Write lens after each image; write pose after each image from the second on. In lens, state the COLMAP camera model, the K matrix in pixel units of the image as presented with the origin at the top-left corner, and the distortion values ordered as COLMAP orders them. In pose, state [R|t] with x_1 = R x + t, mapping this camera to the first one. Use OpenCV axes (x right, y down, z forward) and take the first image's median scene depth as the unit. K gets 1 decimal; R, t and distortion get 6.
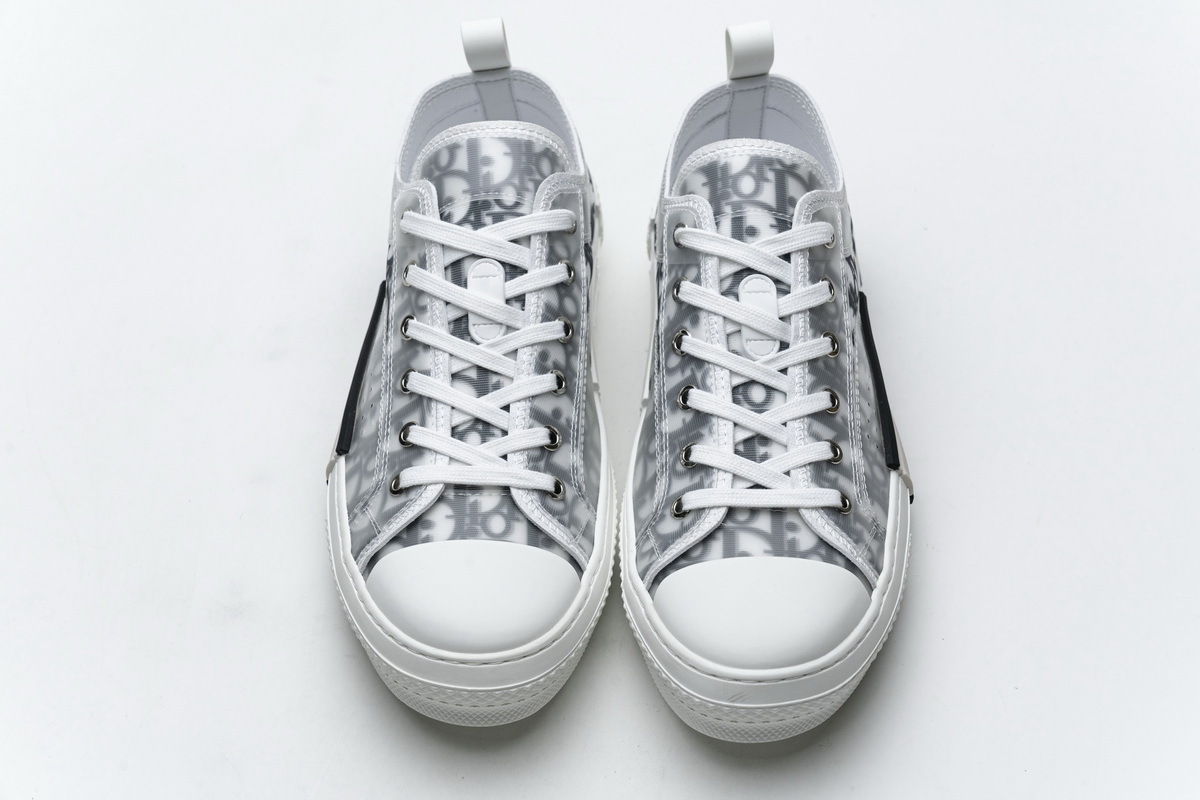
lens RADIAL K [[2441.5, 0, 600.0], [0, 2441.5, 400.0], [0, 0, 1]] dist [-0.067421, -0.045710]
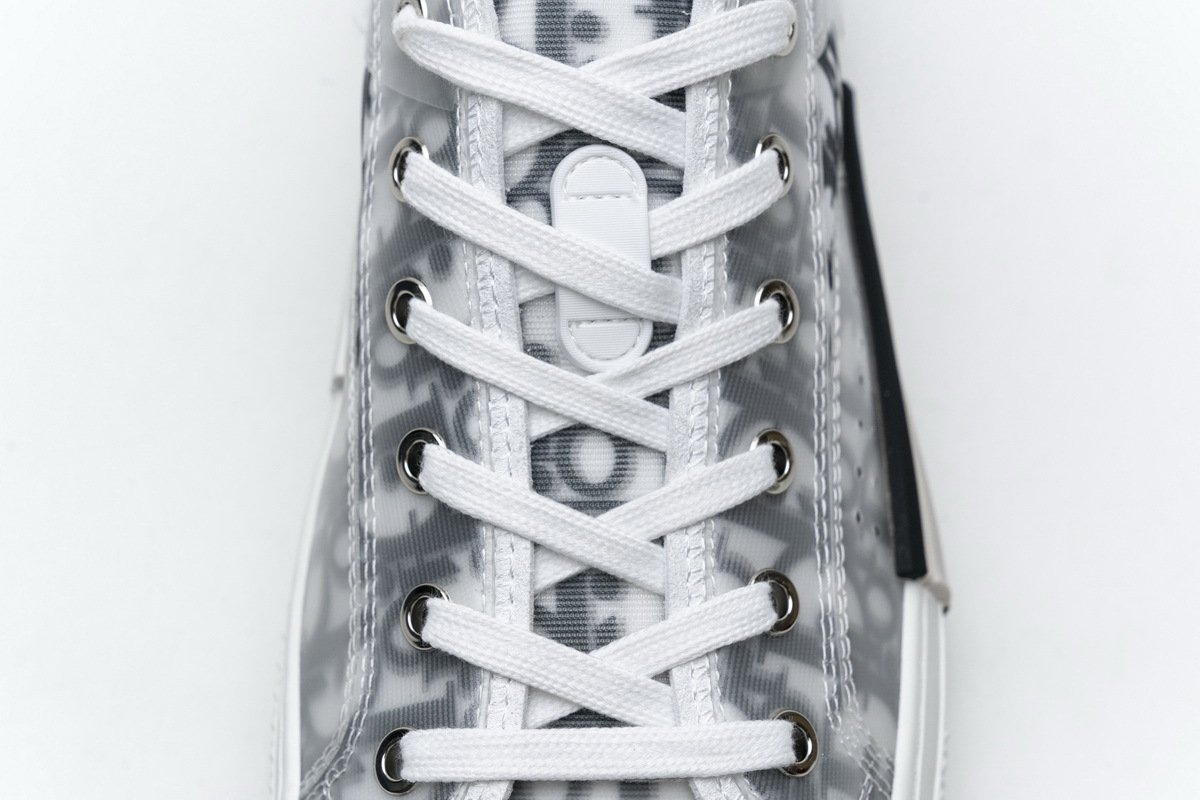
lens RADIAL K [[2267.5, 0, 600.0], [0, 2267.5, 400.0], [0, 0, 1]] dist [0.005067, -0.019785]
pose [[0.998929, -0.000384, 0.046277, 0.047880], [-0.014113, 0.949806, 0.312521, -0.127656], [-0.044074, -0.312839, 0.948783, 0.644404]]
